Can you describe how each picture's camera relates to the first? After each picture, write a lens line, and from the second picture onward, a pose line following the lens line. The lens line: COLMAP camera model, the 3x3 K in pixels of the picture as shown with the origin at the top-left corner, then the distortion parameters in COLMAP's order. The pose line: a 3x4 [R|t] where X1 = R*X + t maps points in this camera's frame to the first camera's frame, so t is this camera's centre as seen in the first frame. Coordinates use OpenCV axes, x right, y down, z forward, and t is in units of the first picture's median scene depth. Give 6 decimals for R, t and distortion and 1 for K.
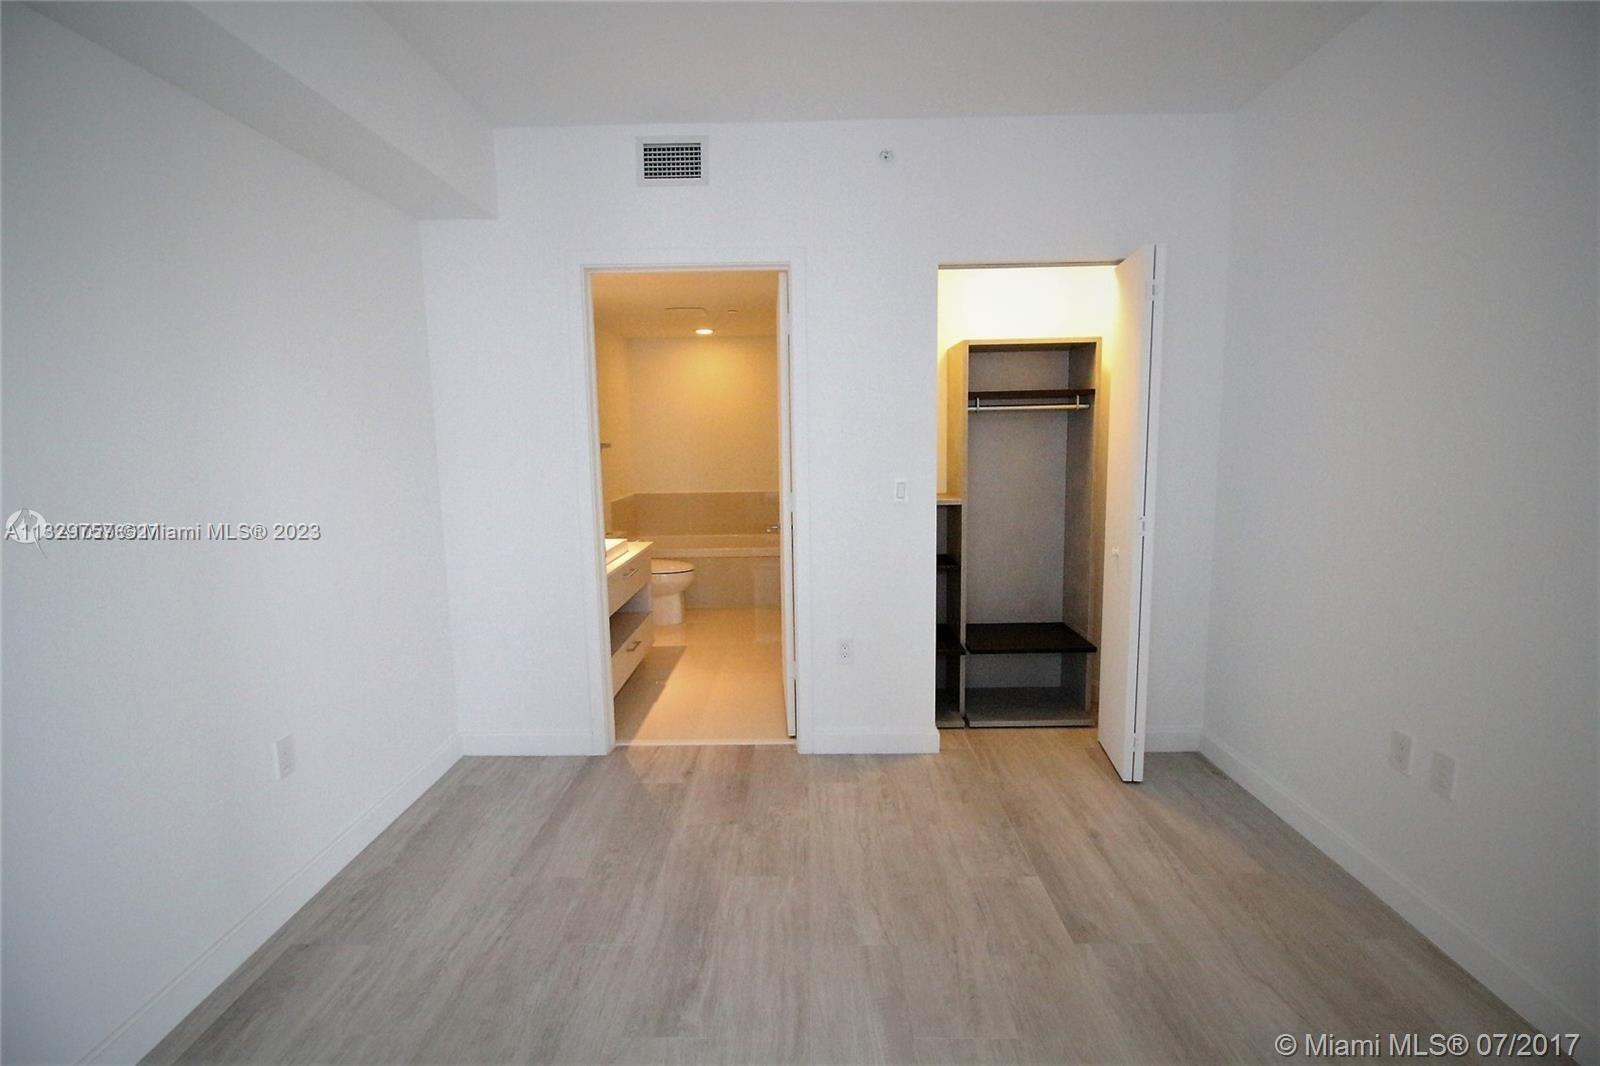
lens RADIAL K [[758.7, 0, 788.8], [0, 758.7, 532.7], [0, 0, 1]] dist [0.022330, -0.014008]
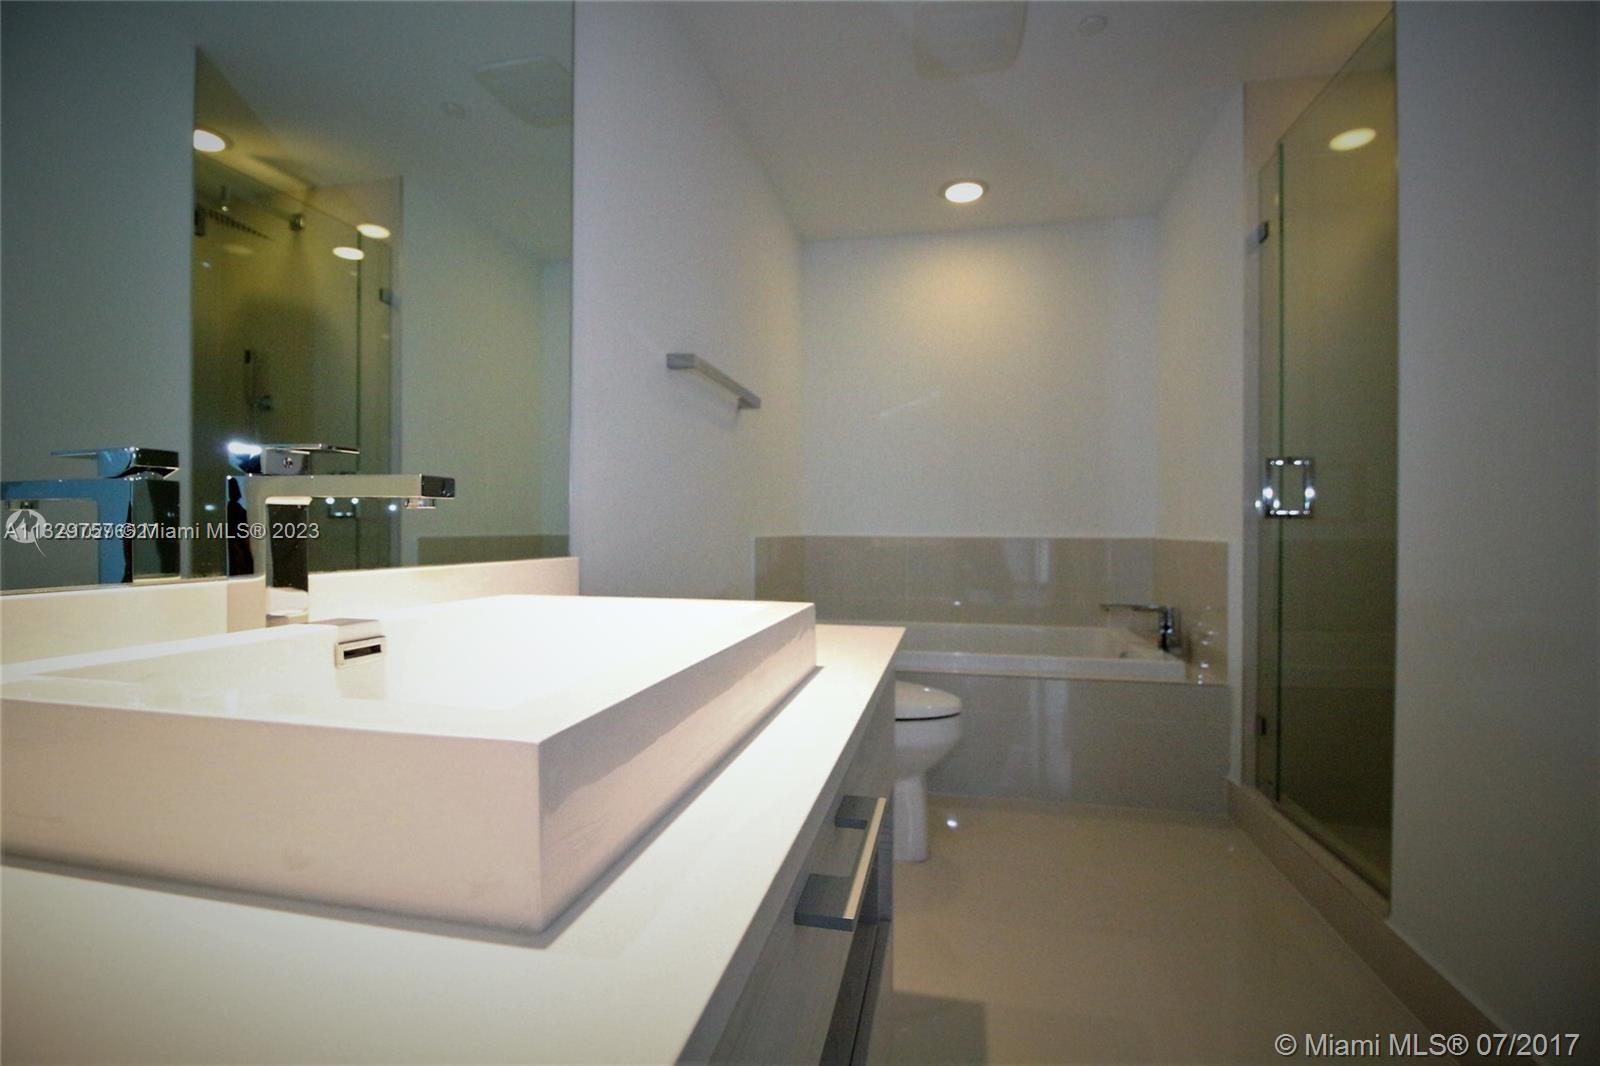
lens RADIAL K [[758.7, 0, 788.8], [0, 758.7, 532.7], [0, 0, 1]] dist [0.022330, -0.014008]
pose [[0.981886, 0.023624, -0.187992, -0.254426], [-0.046784, 0.991704, -0.119727, 0.019423], [0.183604, 0.126353, 0.974846, 1.107573]]
